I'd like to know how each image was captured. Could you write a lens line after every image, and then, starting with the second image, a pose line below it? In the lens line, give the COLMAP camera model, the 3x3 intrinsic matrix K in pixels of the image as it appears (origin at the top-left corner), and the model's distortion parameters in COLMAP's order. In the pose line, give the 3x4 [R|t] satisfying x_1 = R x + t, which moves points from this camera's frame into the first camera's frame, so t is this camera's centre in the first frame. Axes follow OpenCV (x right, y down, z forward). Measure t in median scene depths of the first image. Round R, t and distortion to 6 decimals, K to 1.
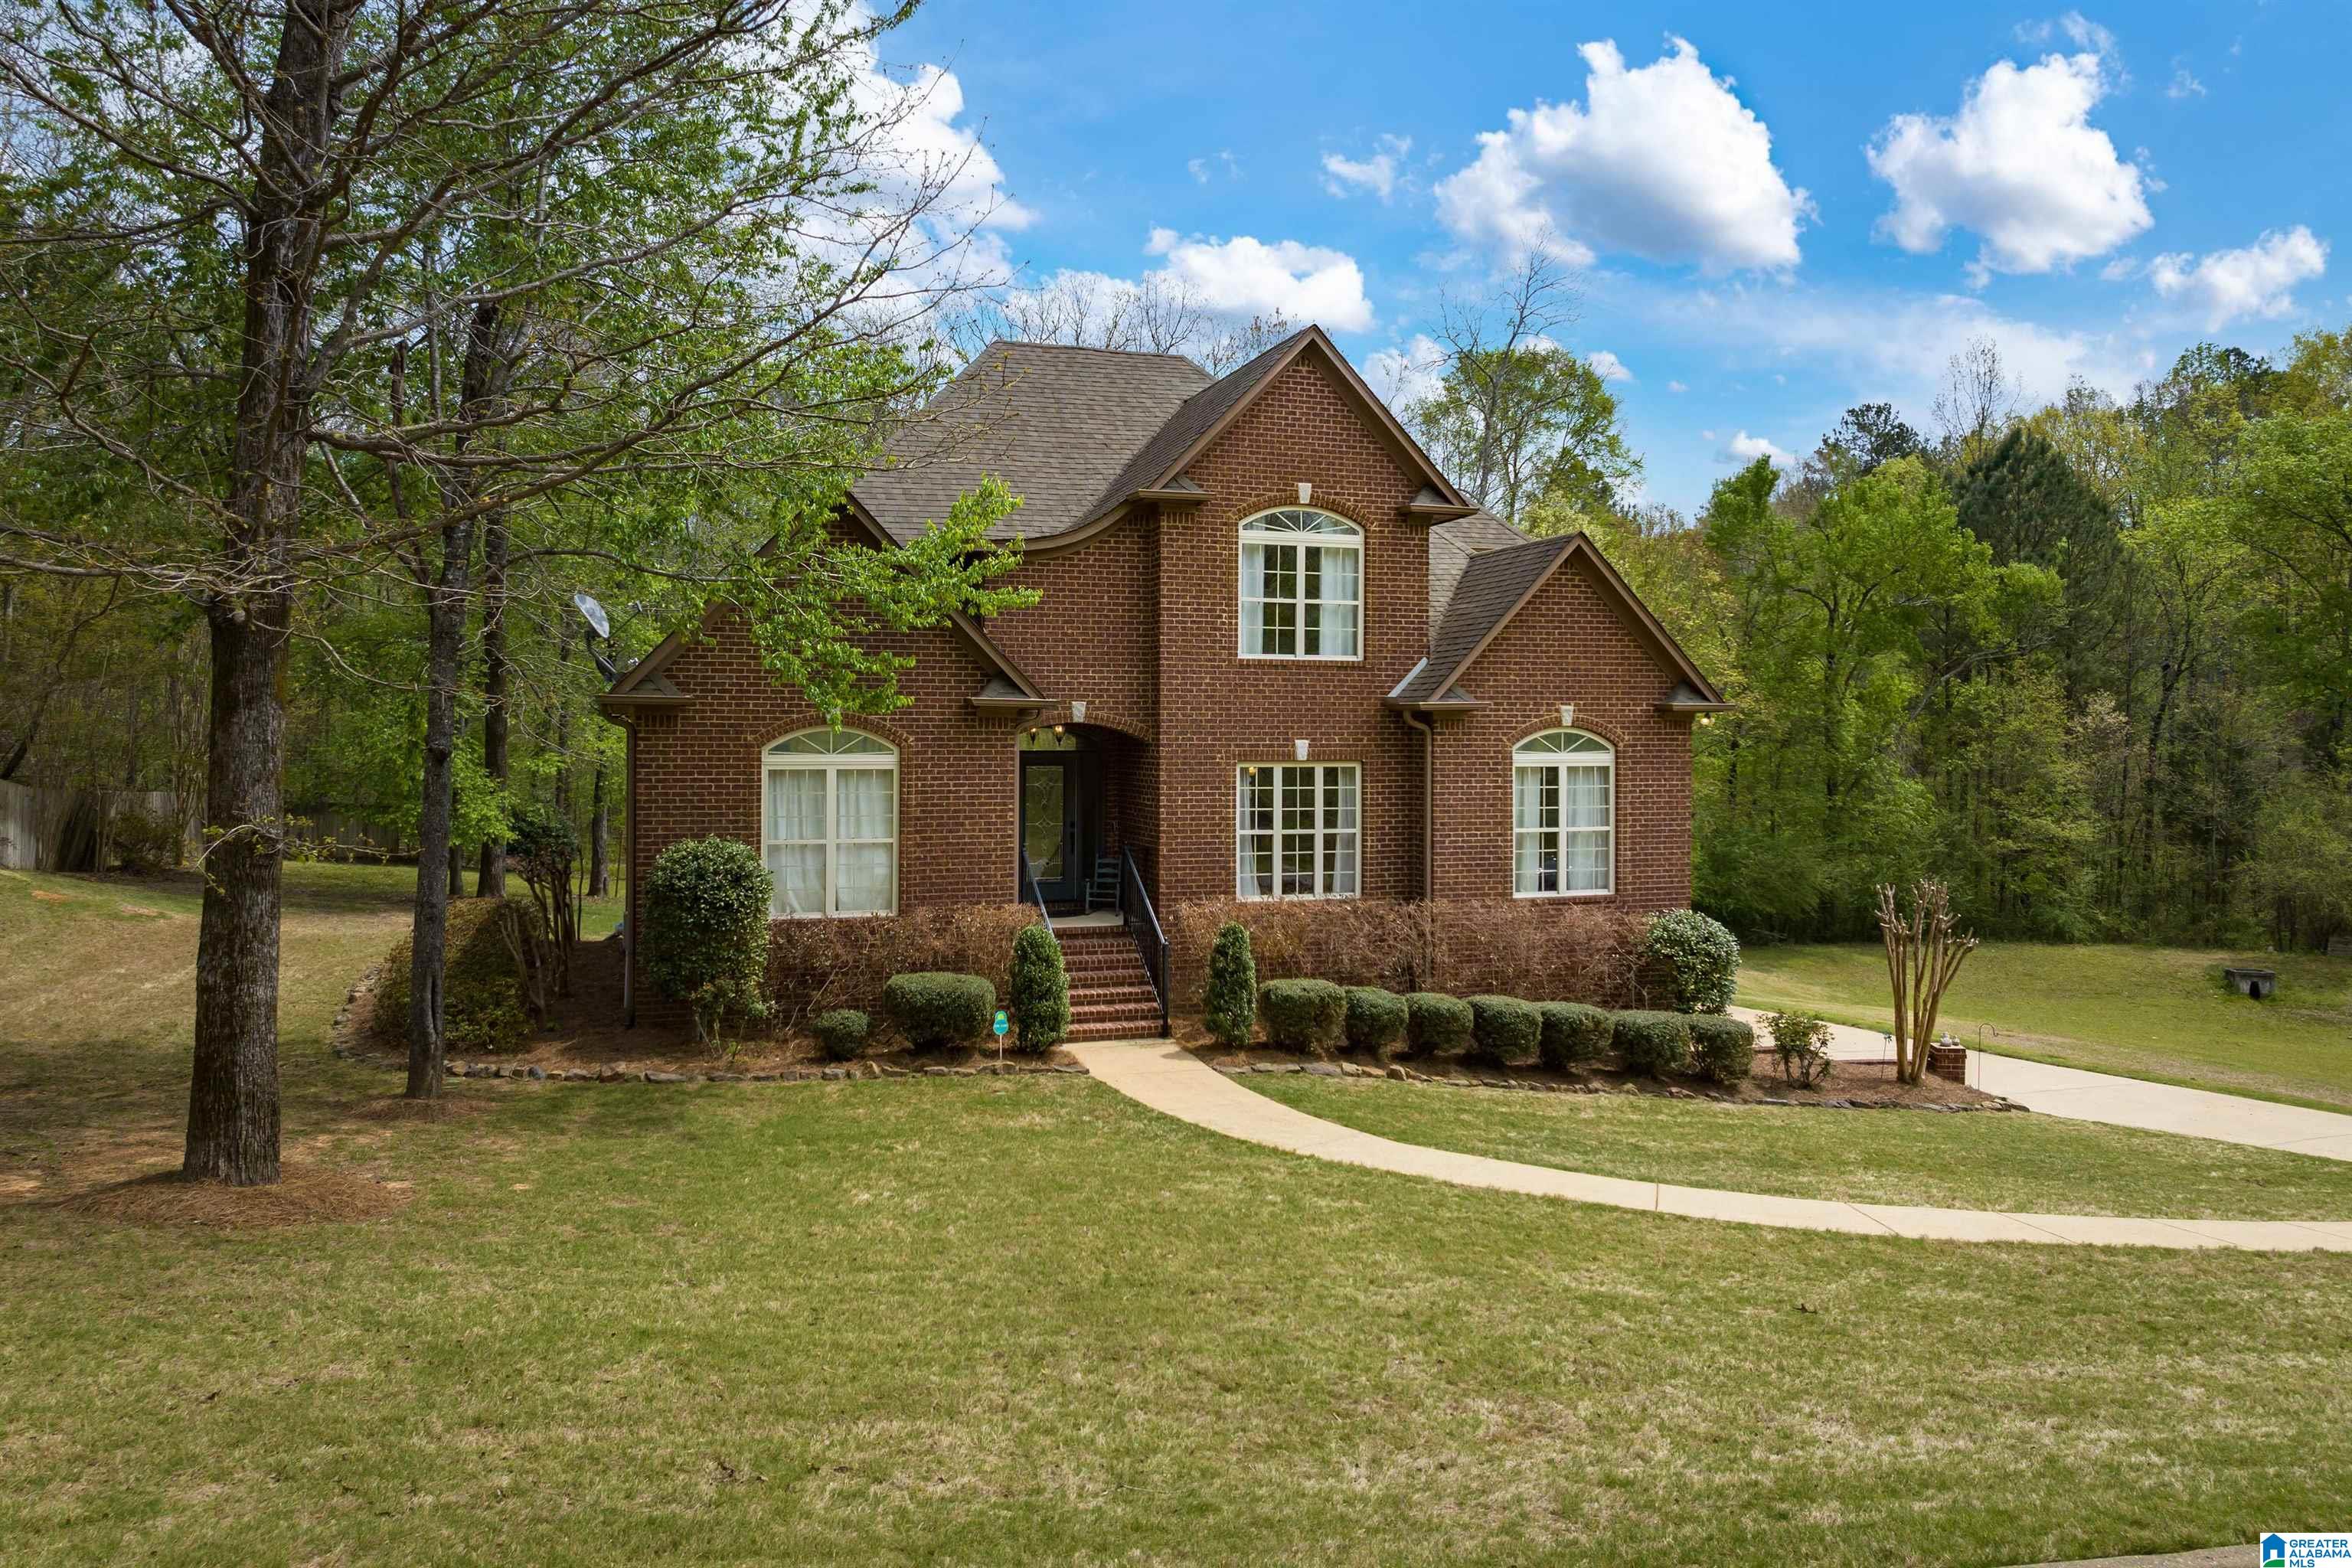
lens RADIAL K [[1652.2, 0, 1180.9], [0, 1652.2, 693.4], [0, 0, 1]] dist [-0.032036, -0.000854]
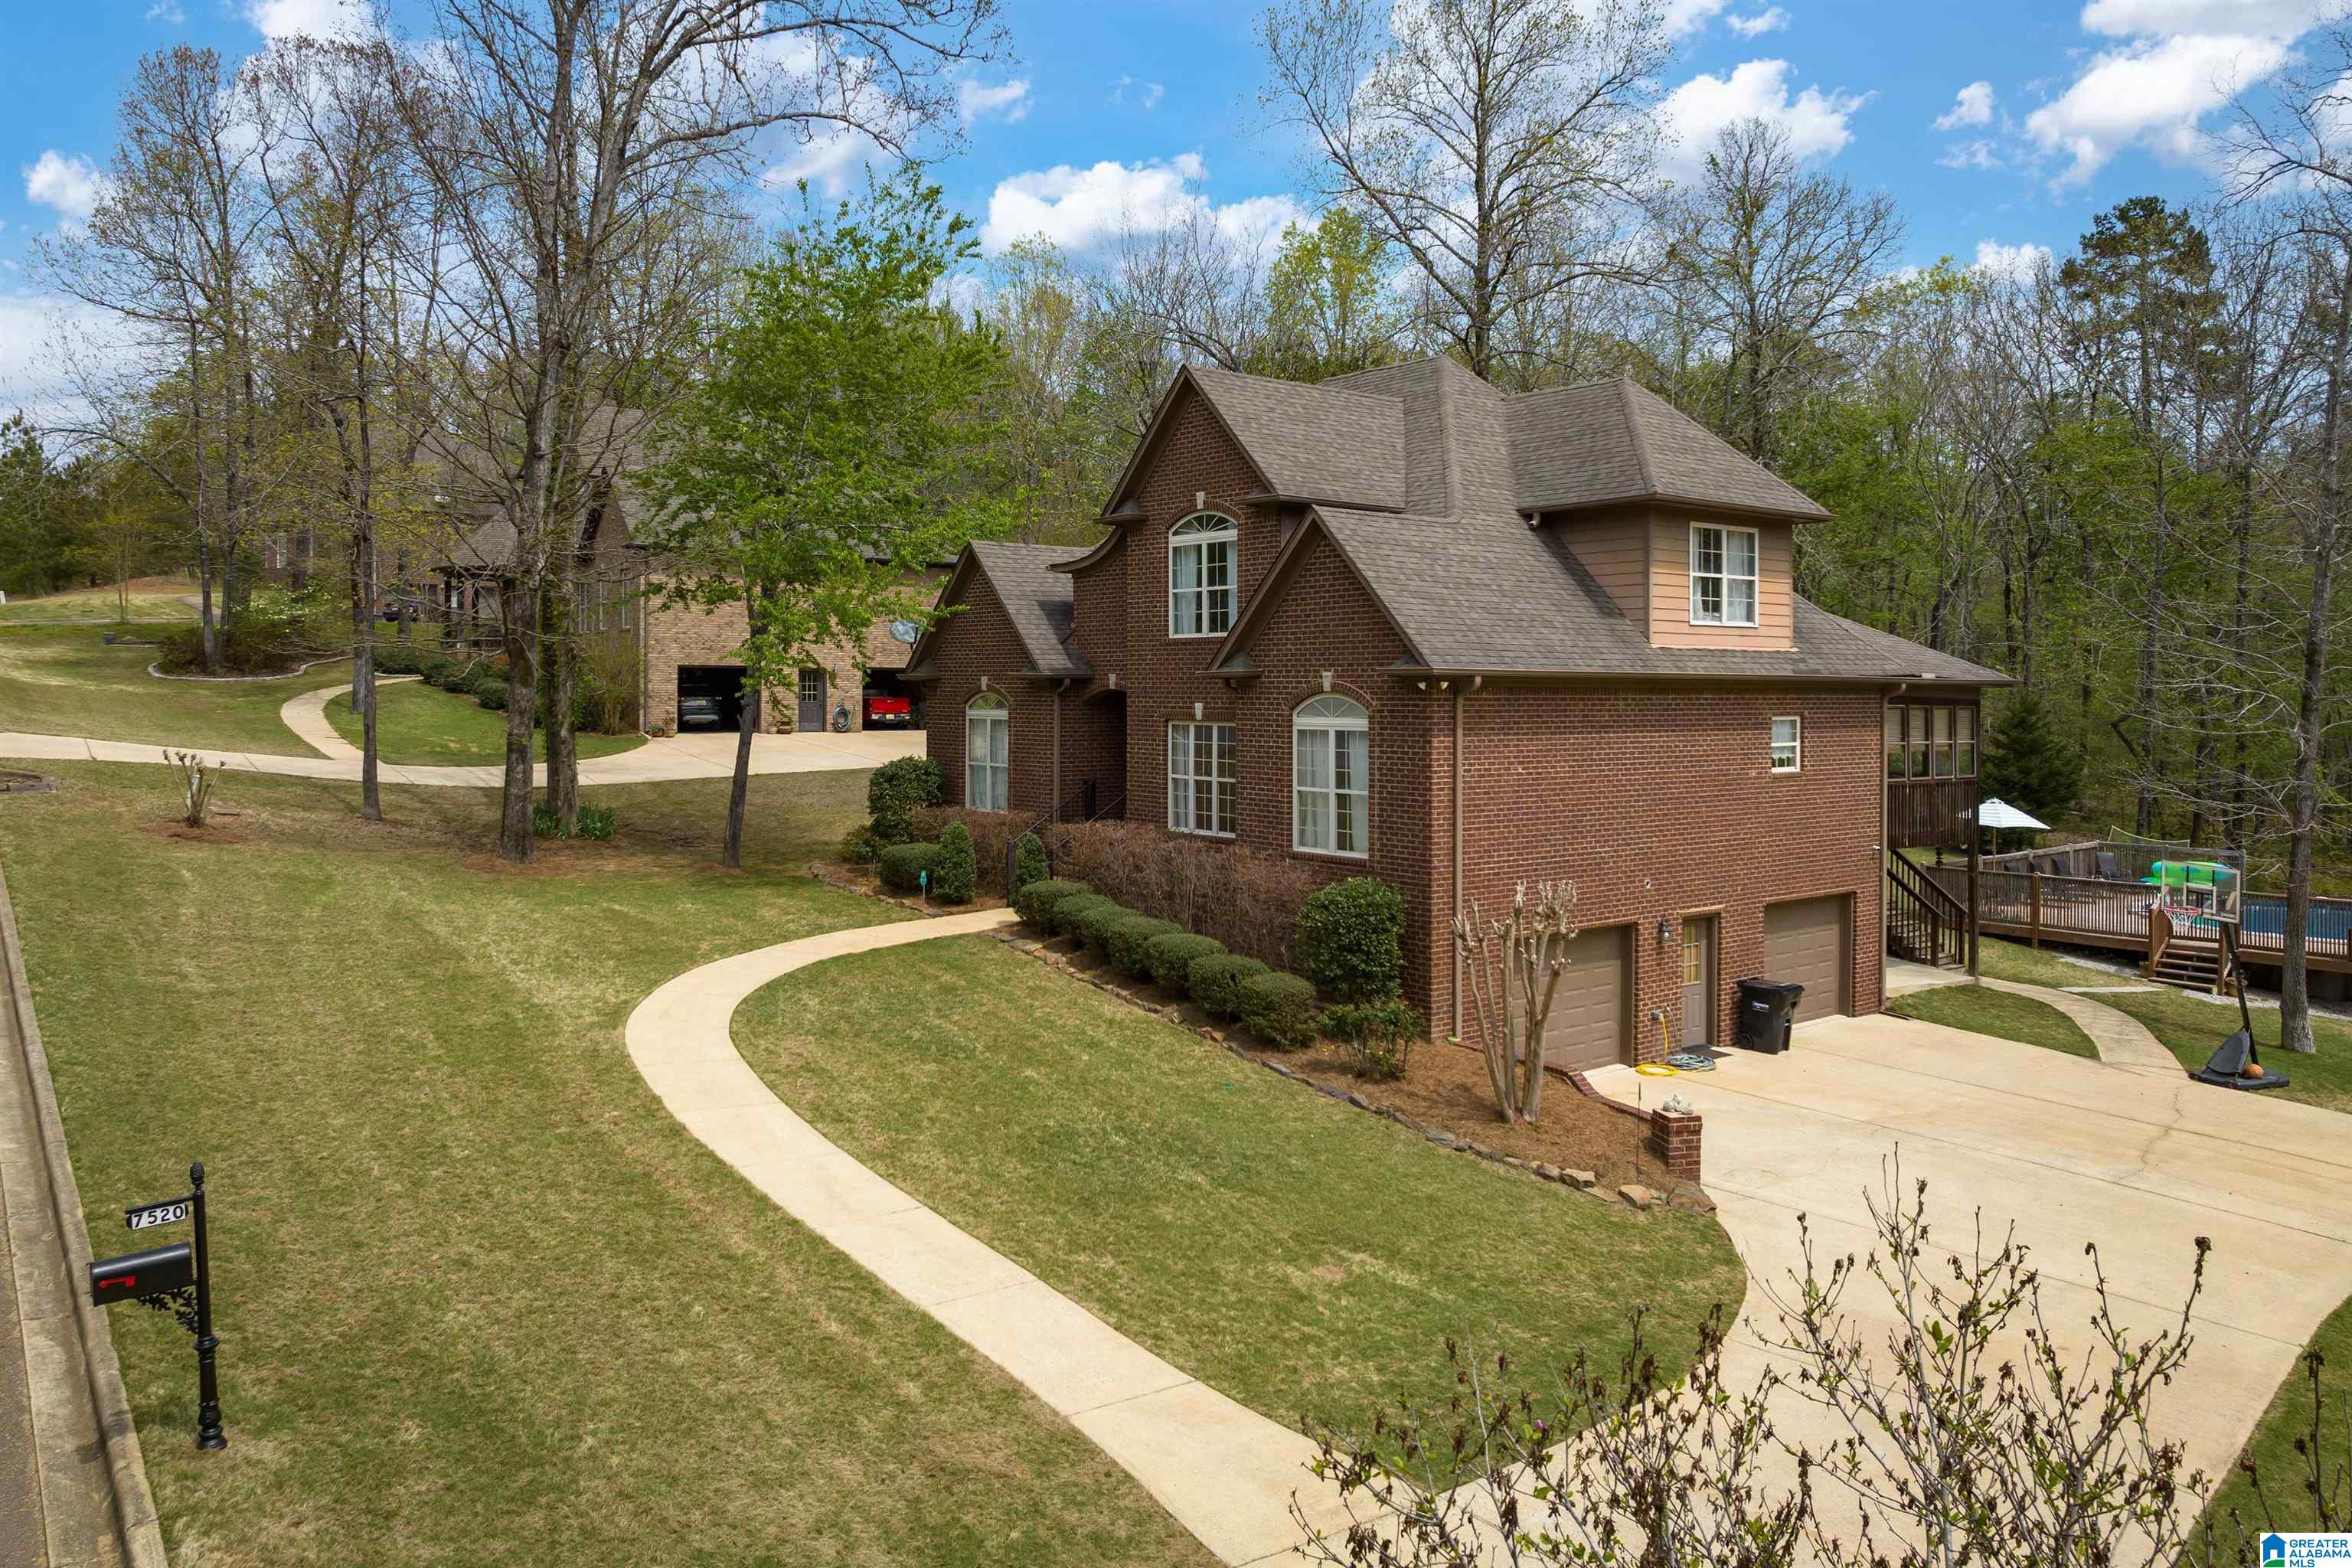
lens RADIAL K [[1652.2, 0, 1180.9], [0, 1652.2, 693.4], [0, 0, 1]] dist [-0.032036, -0.000854]
pose [[0.330891, -0.000167, -0.943669, 1.215990], [0.019408, 0.999790, 0.006628, 0.012685], [0.943469, -0.020508, 0.330825, 0.581388]]
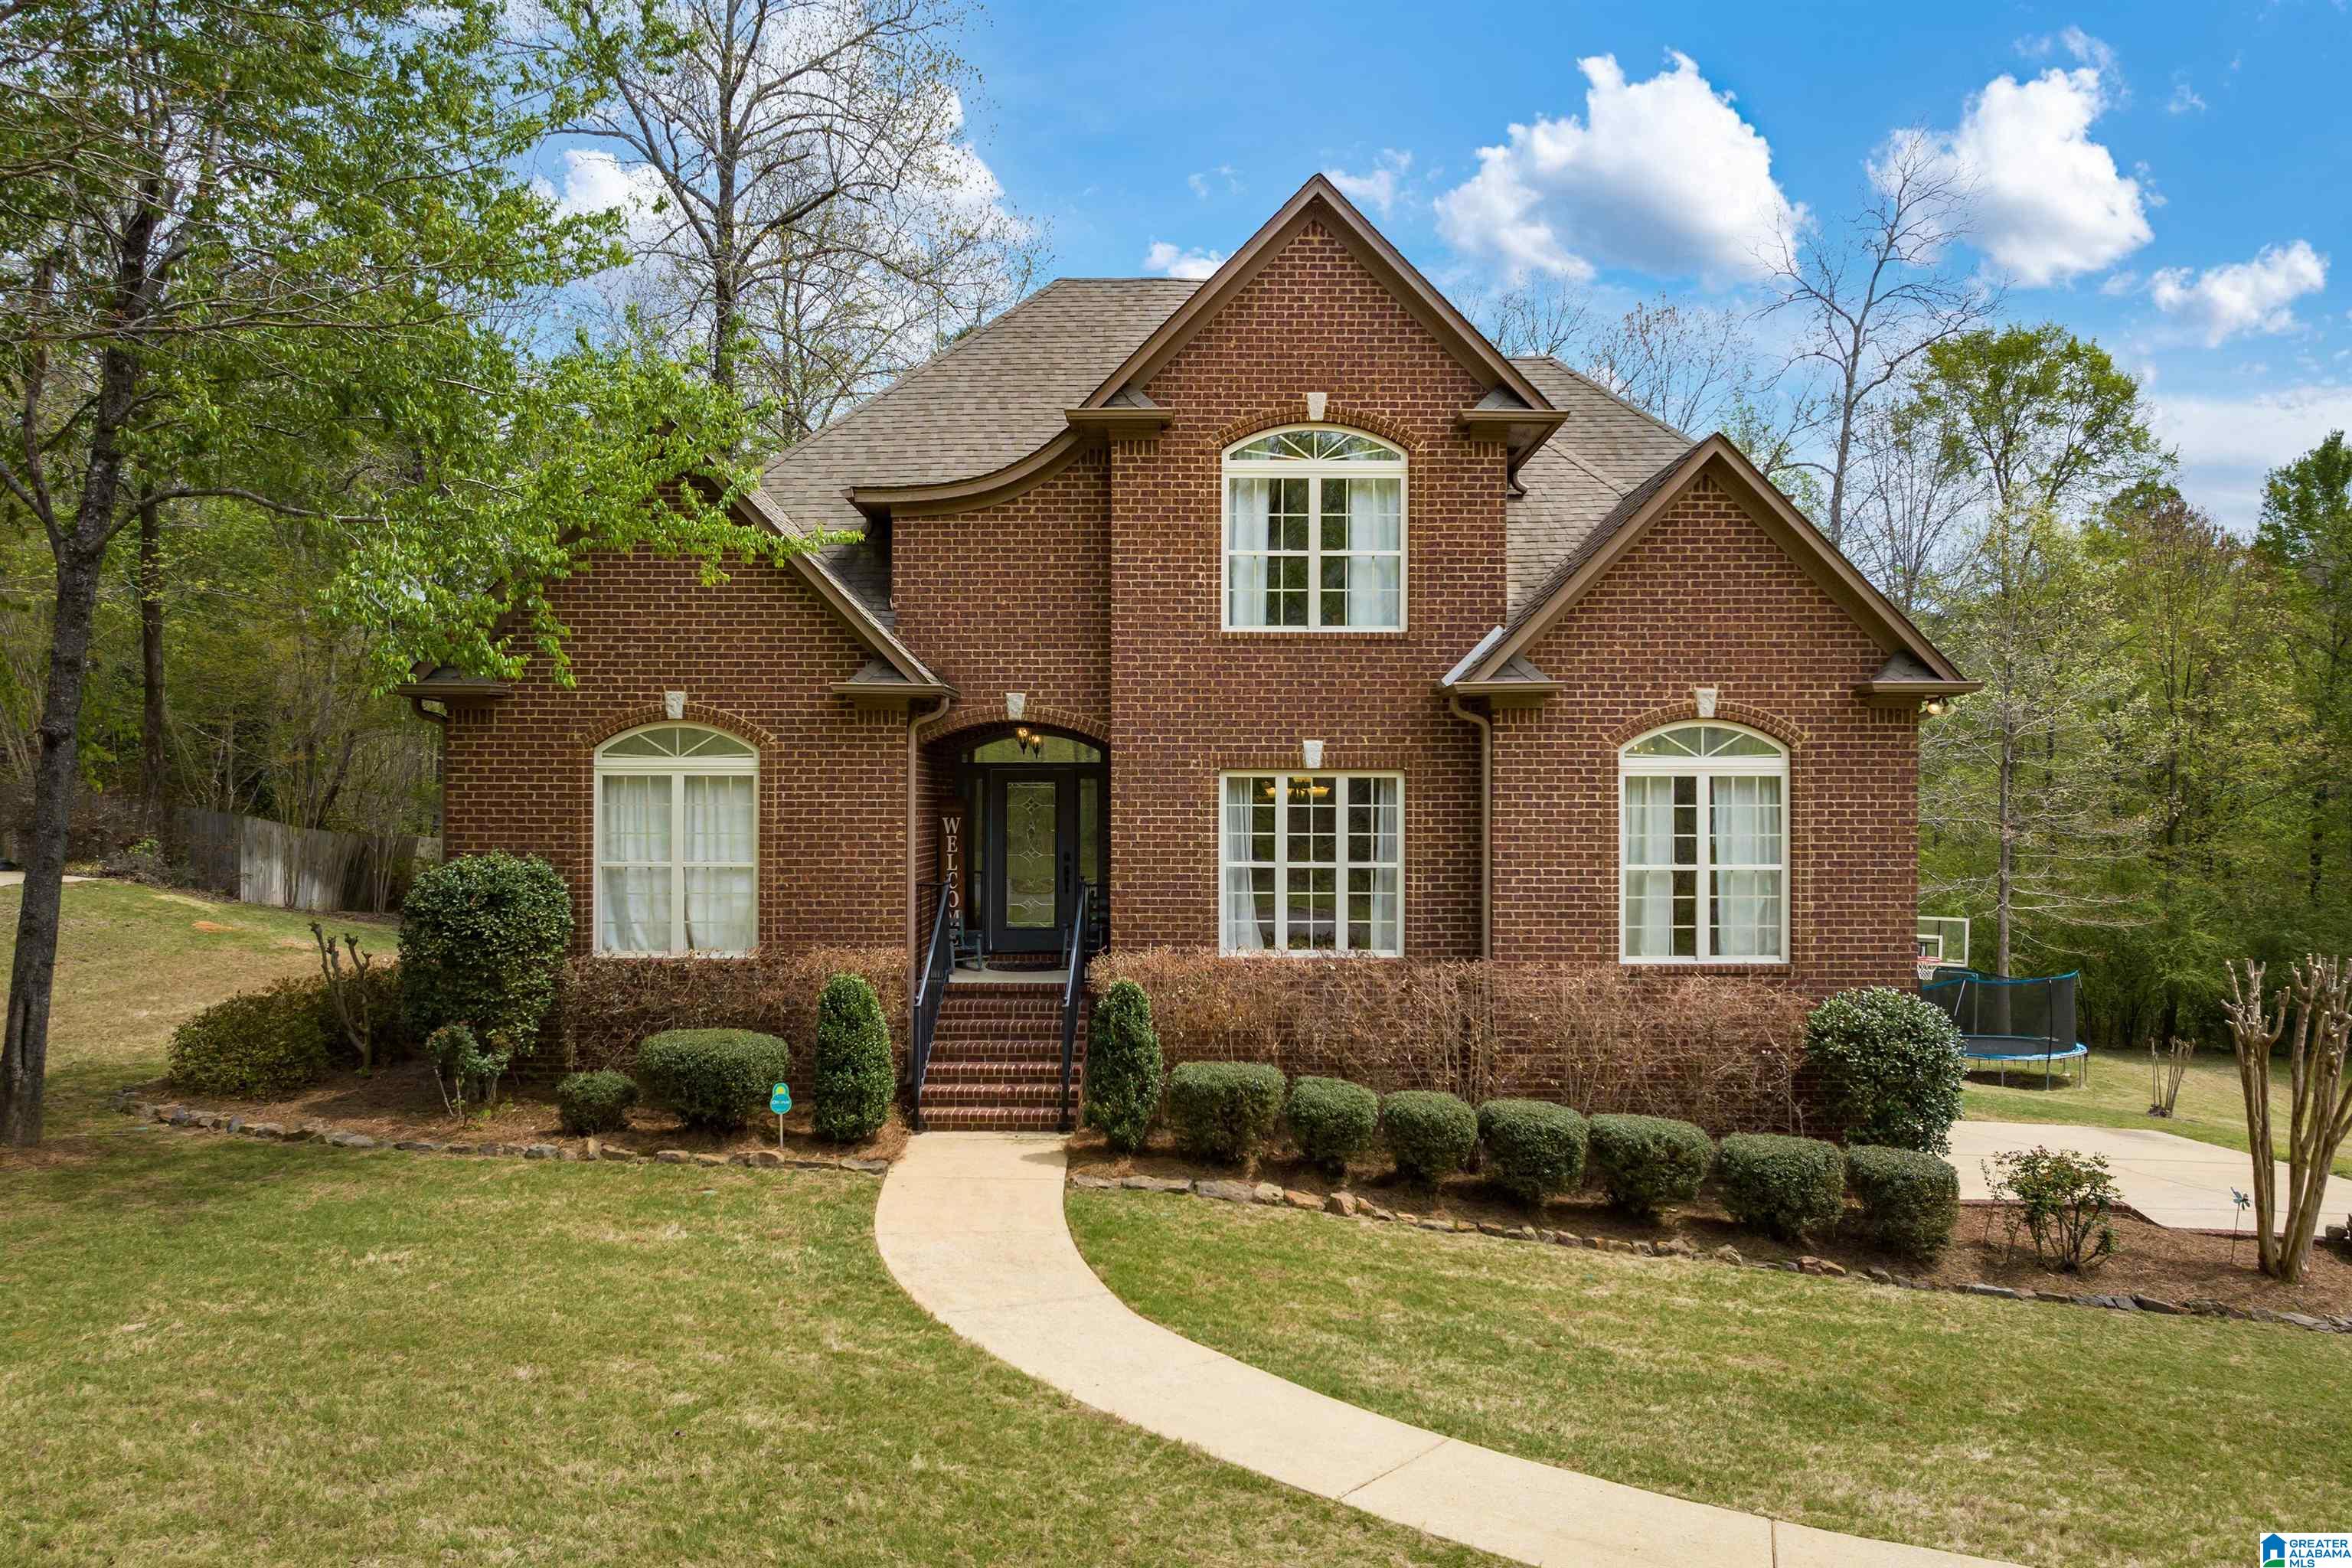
lens RADIAL K [[1654.1, 0, 1176.0], [0, 1654.1, 784.0], [0, 0, 1]] dist [-0.036780, -0.004318]
pose [[0.946070, -0.006285, -0.323902, 0.253128], [0.008602, 0.999947, 0.005723, 0.042763], [0.323849, -0.008201, 0.946073, 0.280899]]
